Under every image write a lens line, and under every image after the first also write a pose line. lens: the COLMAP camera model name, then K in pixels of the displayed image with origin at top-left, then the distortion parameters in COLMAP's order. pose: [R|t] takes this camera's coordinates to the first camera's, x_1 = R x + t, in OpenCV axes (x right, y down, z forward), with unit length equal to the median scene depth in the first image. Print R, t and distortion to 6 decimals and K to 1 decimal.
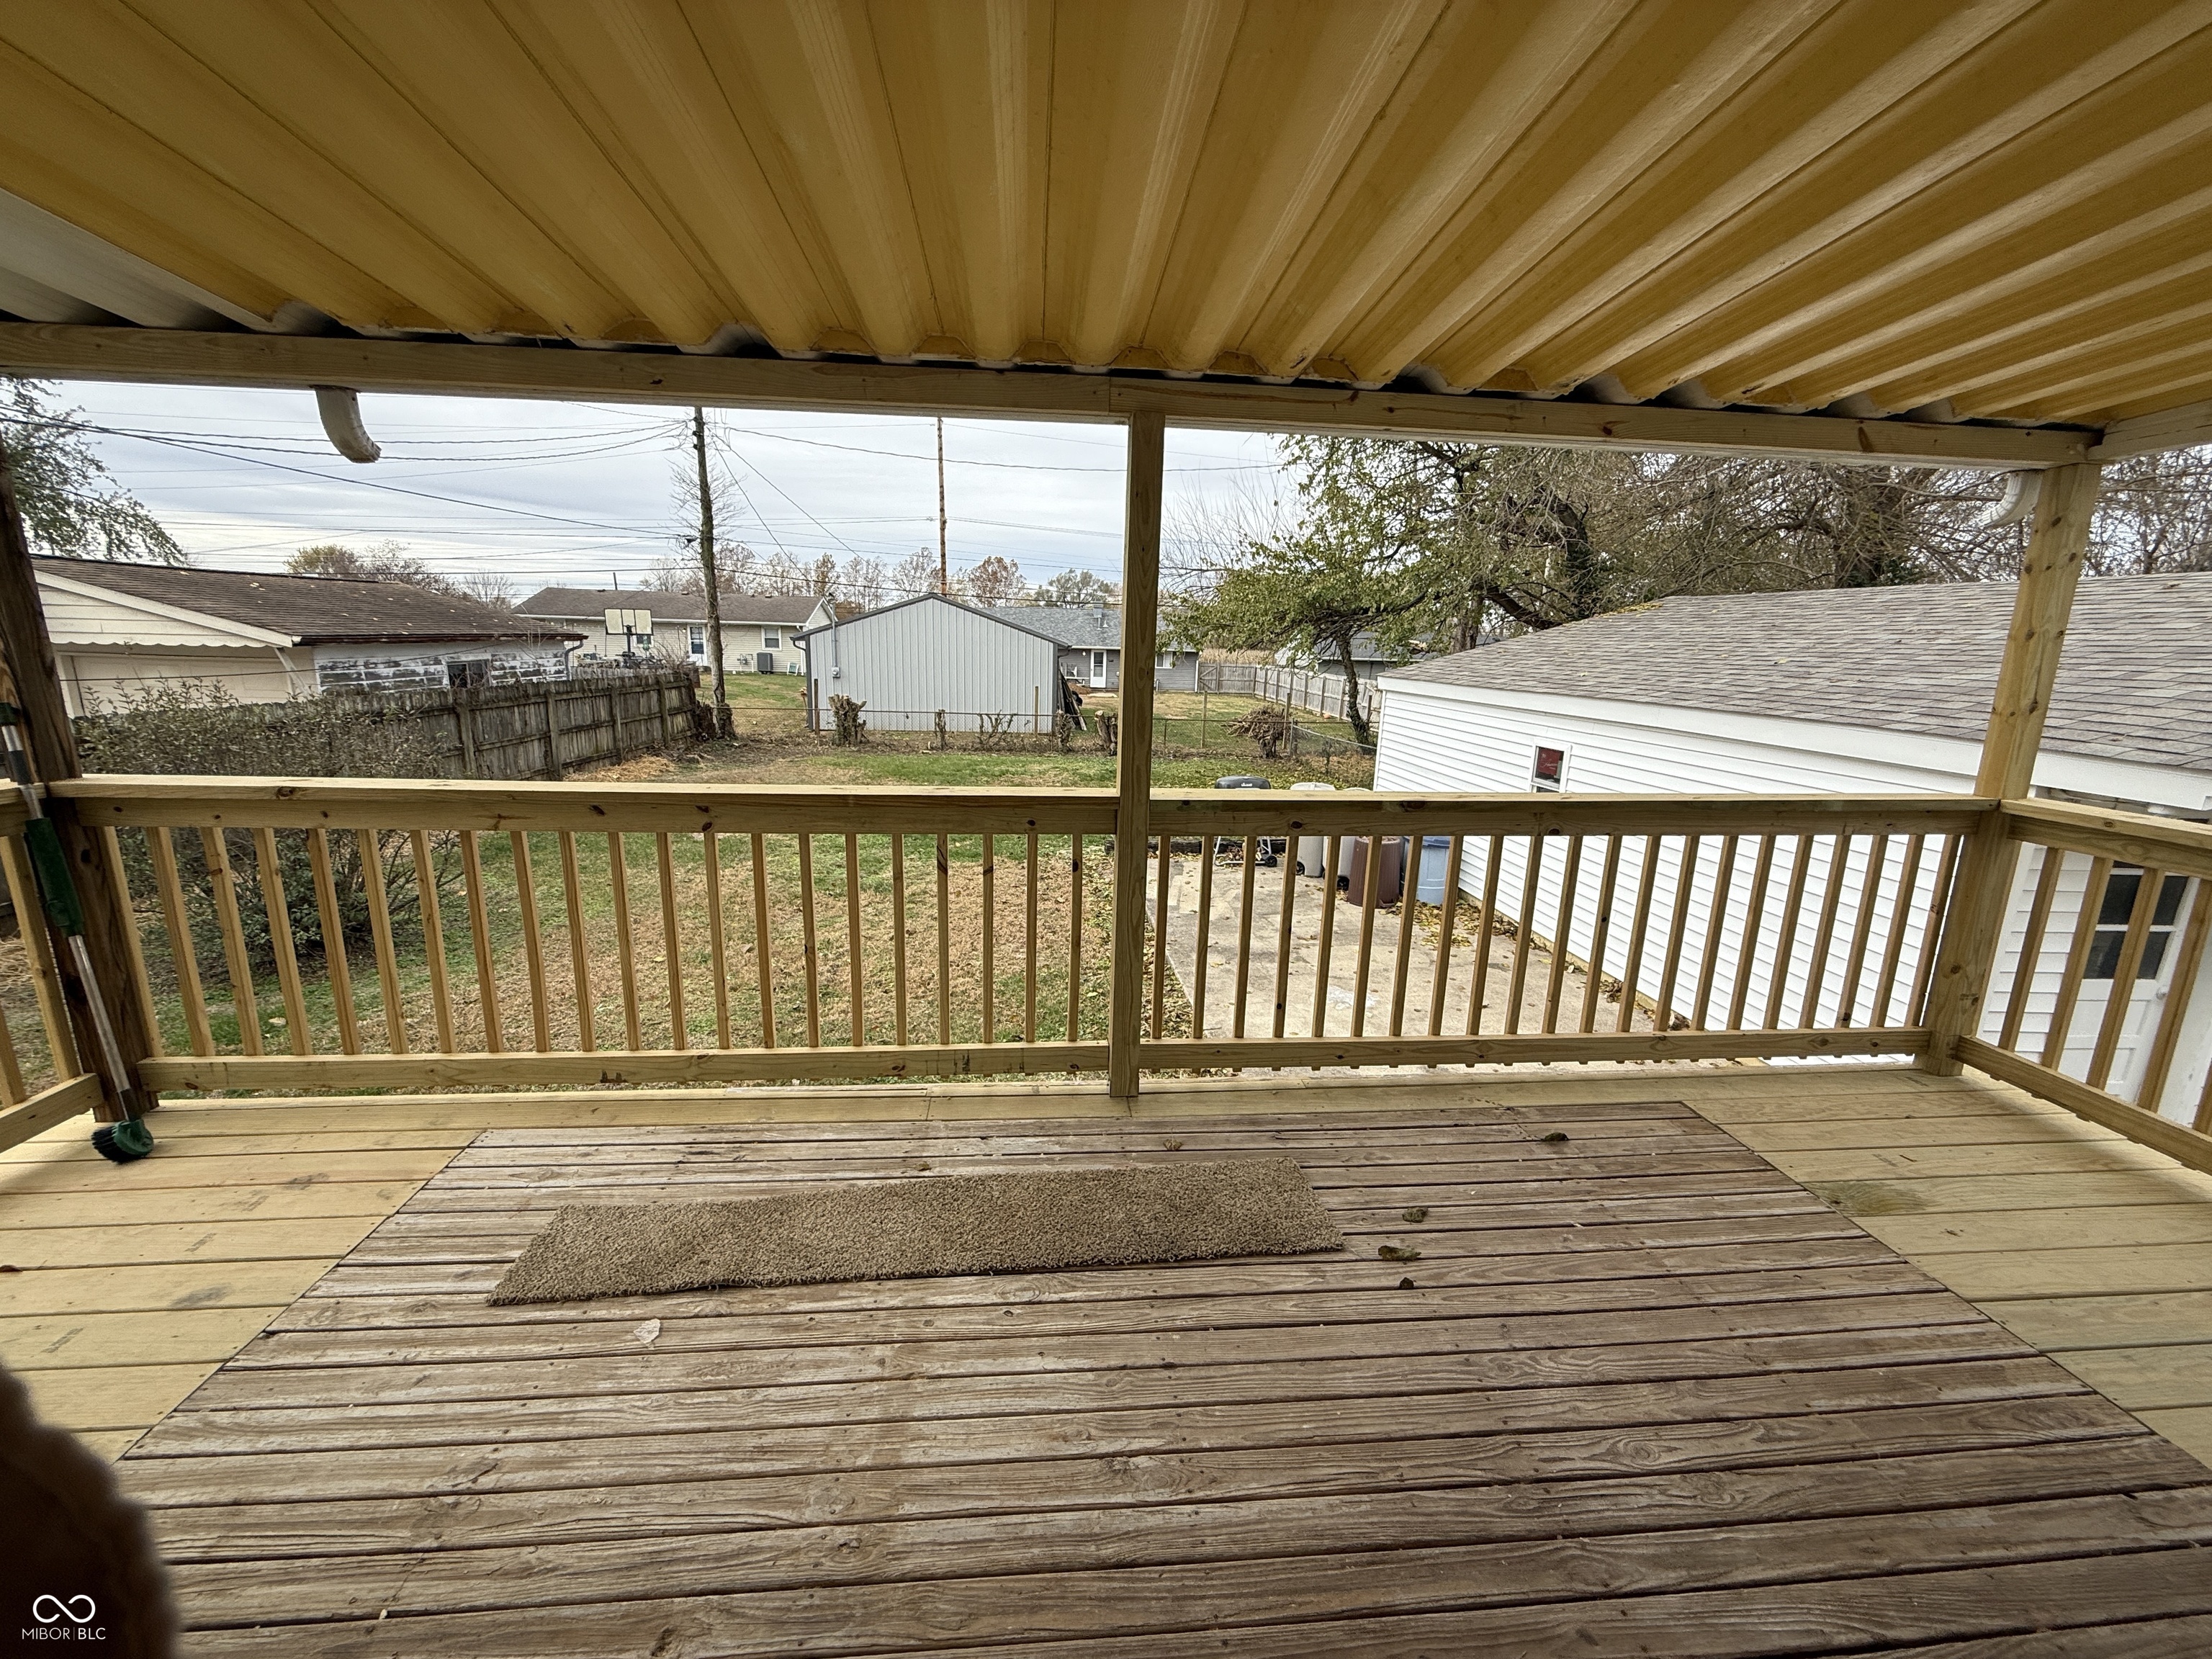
lens RADIAL K [[878.0, 0, 1099.9], [0, 878.0, 834.7], [0, 0, 1]] dist [-0.000170, 0.000423]
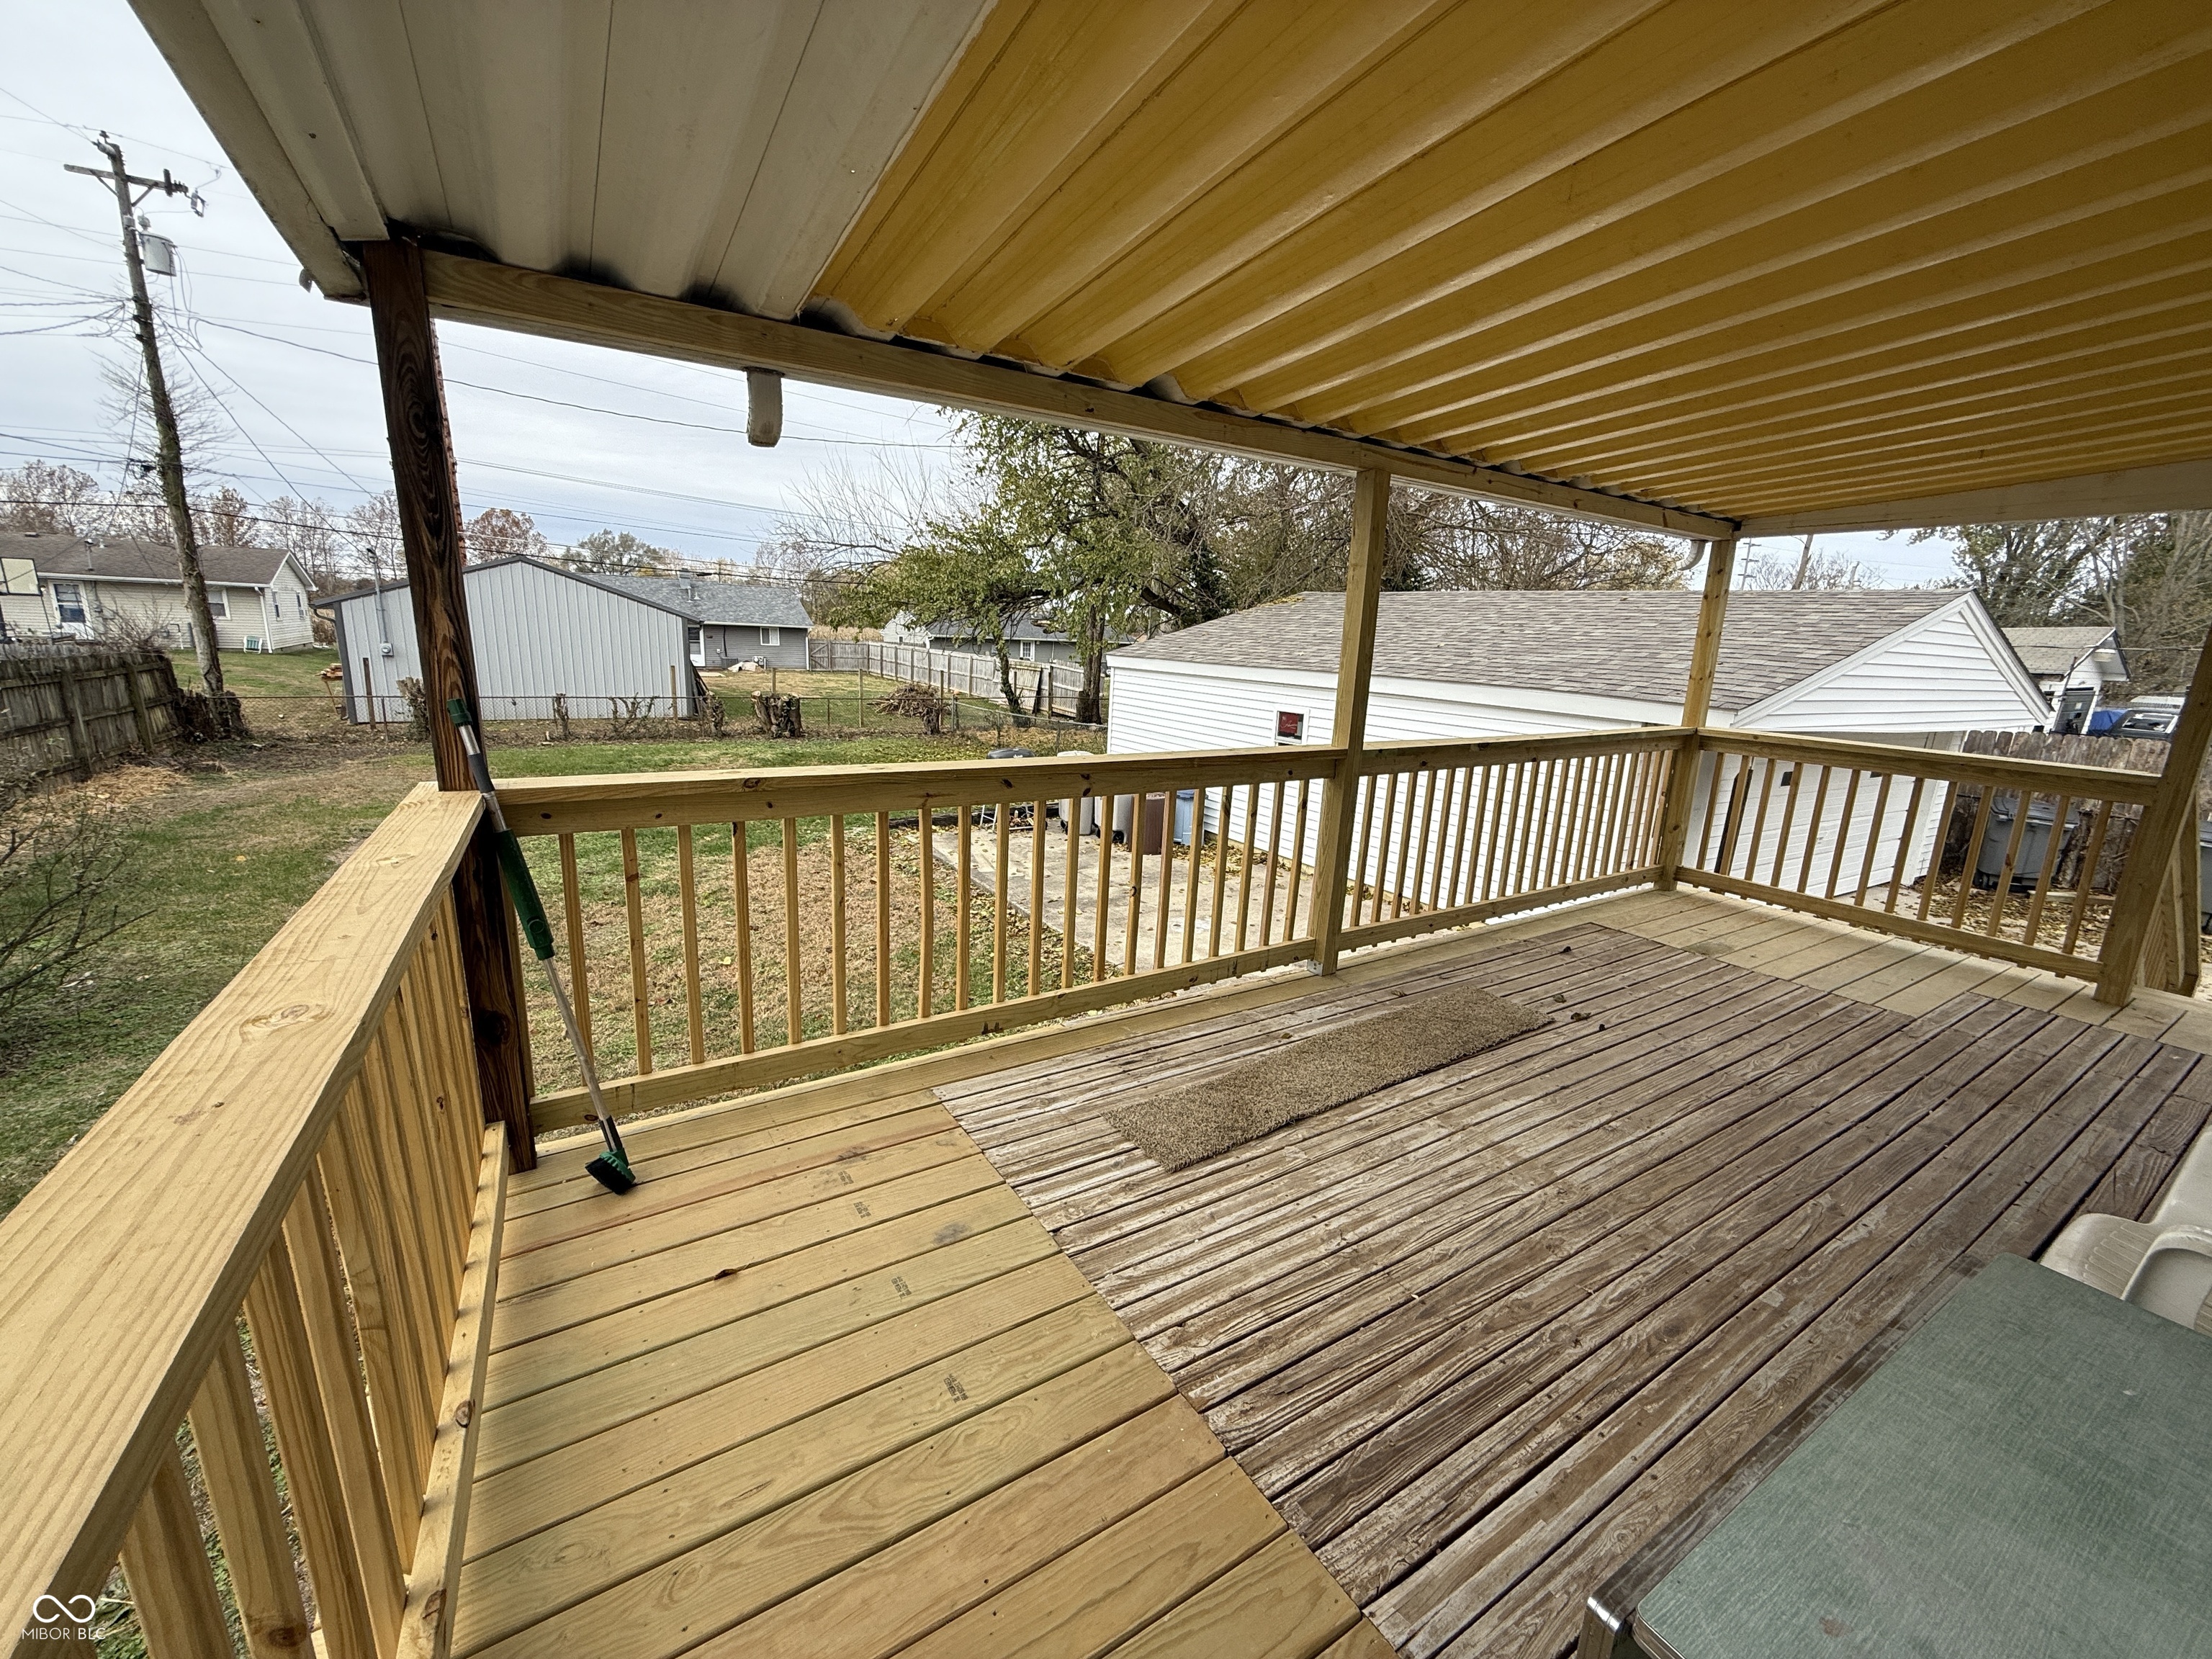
lens RADIAL K [[878.0, 0, 1099.9], [0, 878.0, 834.7], [0, 0, 1]] dist [-0.000170, 0.000423]
pose [[0.891322, -0.093118, 0.443704, -0.199708], [0.081673, 0.995648, 0.044886, -0.000715], [-0.445953, -0.003770, 0.895048, -0.010280]]
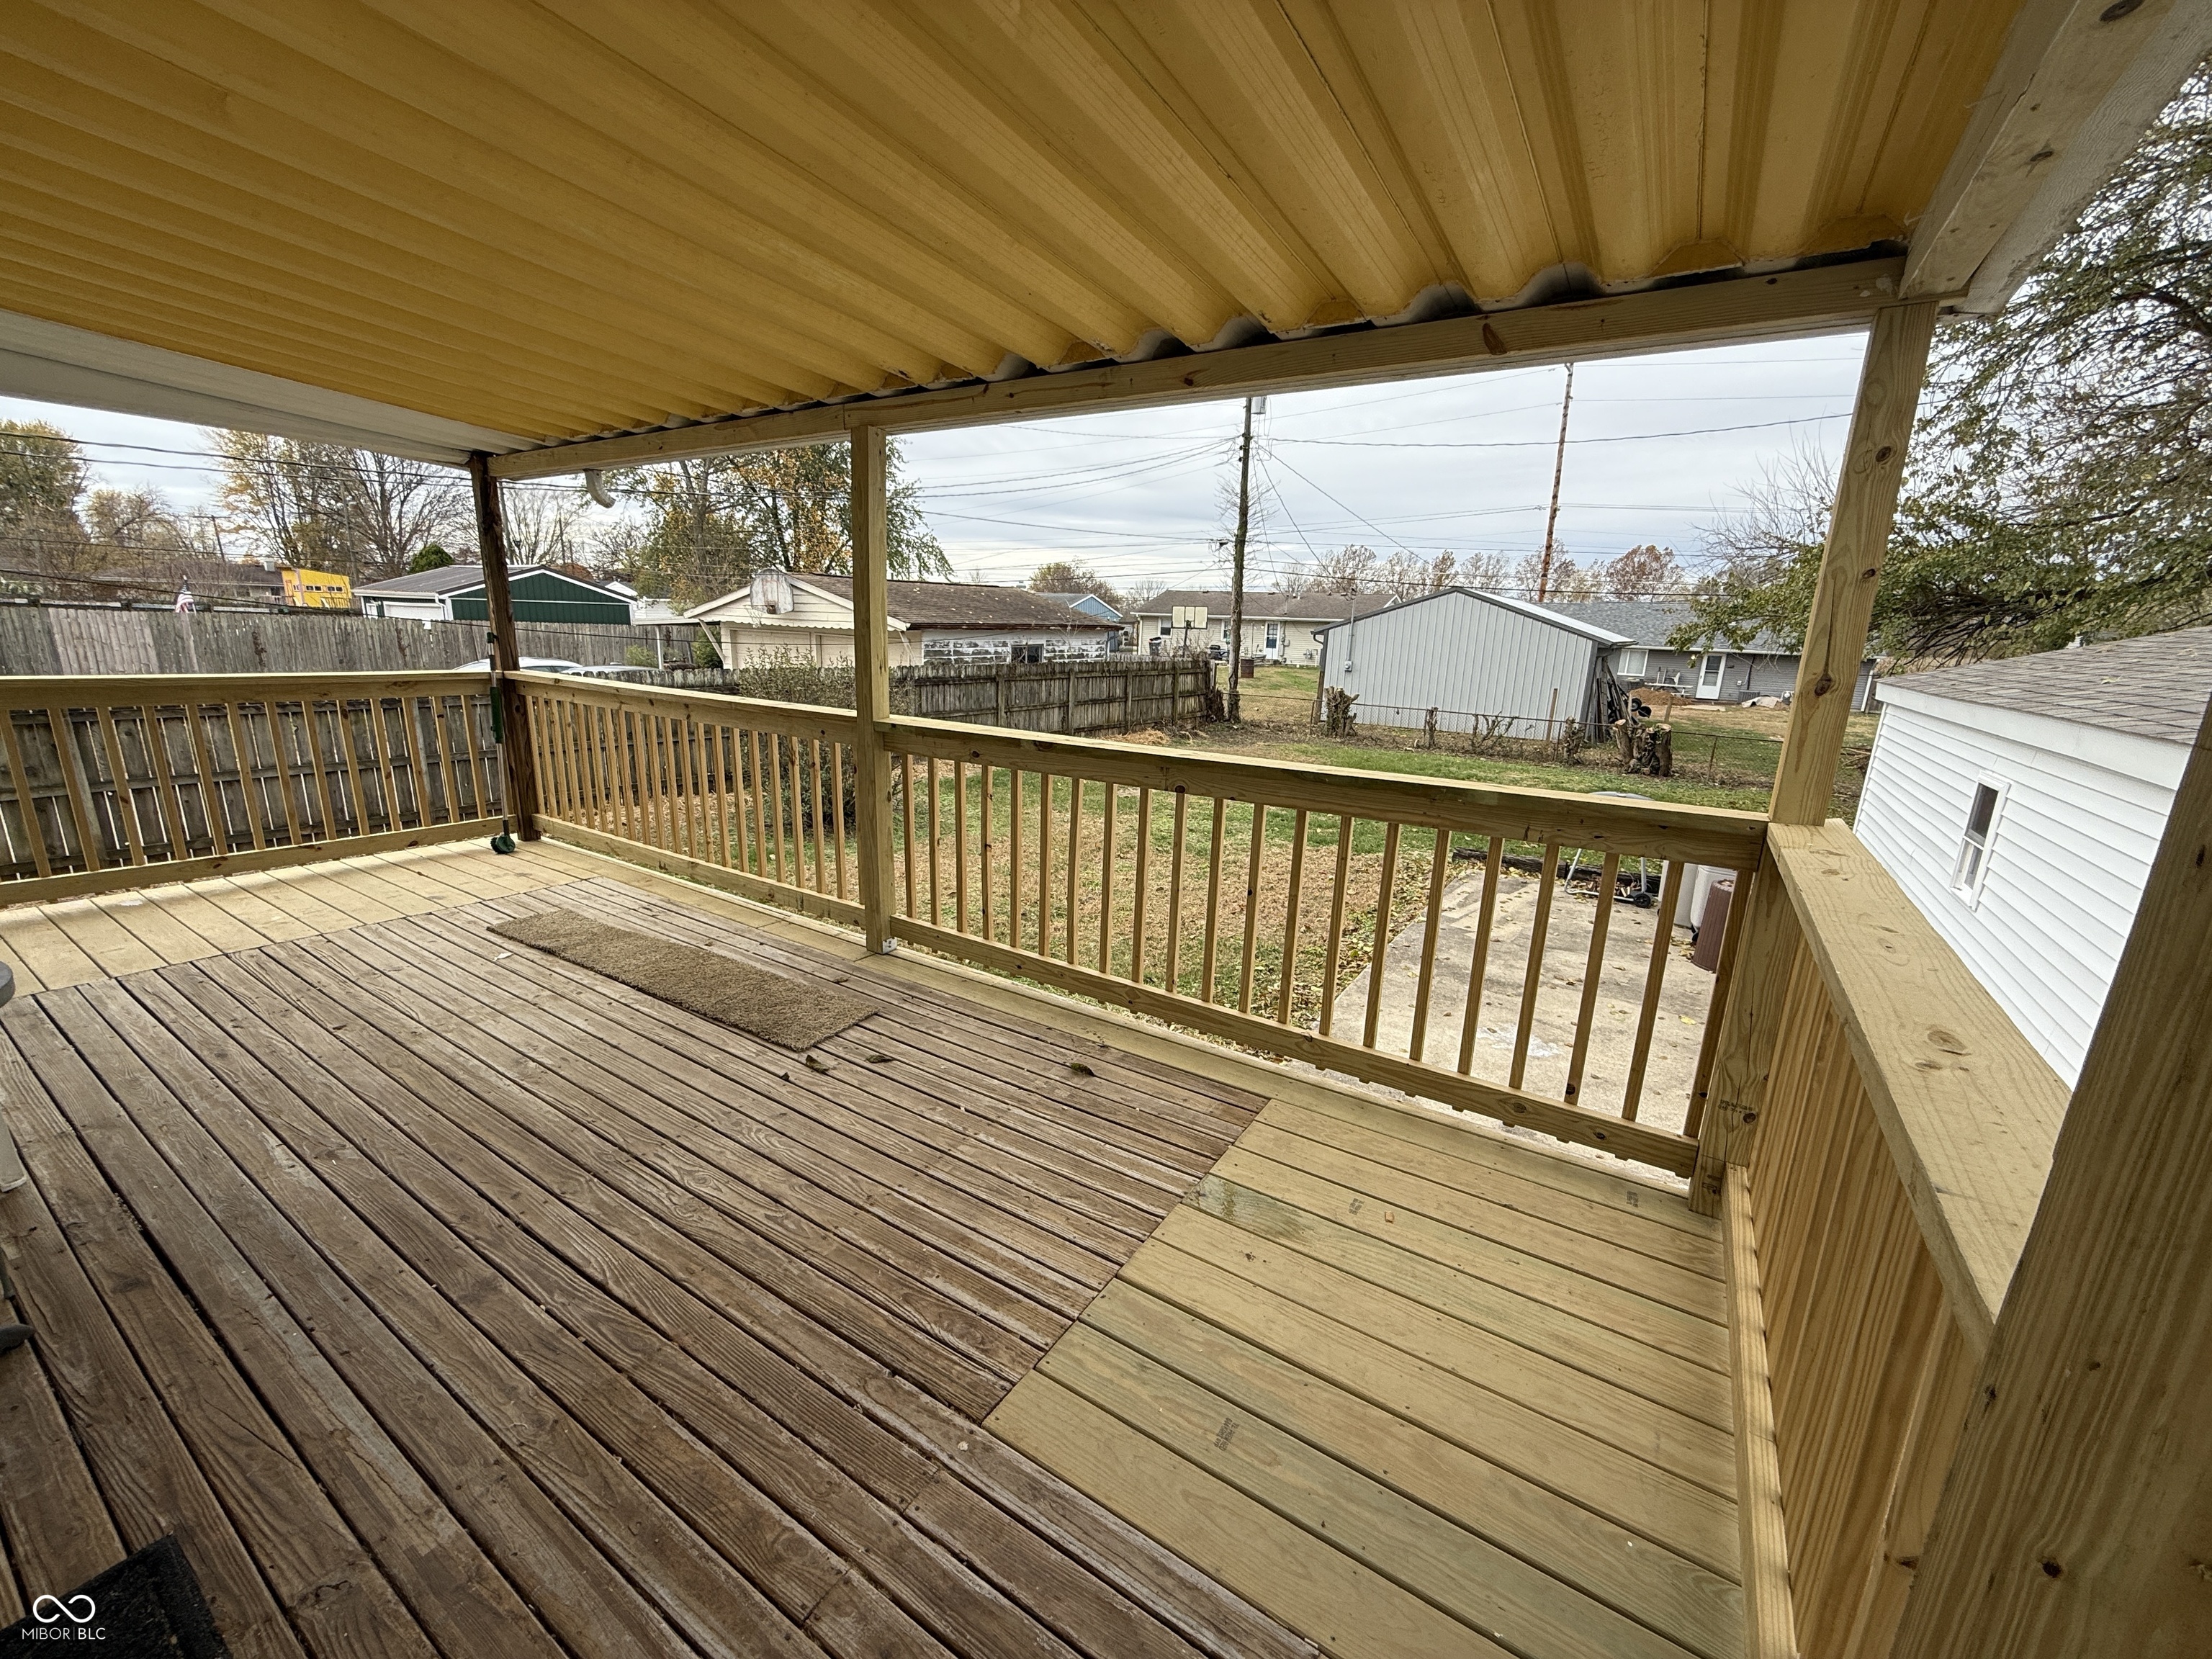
lens RADIAL K [[878.0, 0, 1099.9], [0, 878.0, 834.7], [0, 0, 1]] dist [-0.000170, 0.000423]
pose [[0.787947, 0.146624, -0.598031, 0.243071], [-0.146293, 0.988003, 0.049485, 0.002866], [0.598112, 0.048496, 0.799944, 0.034590]]
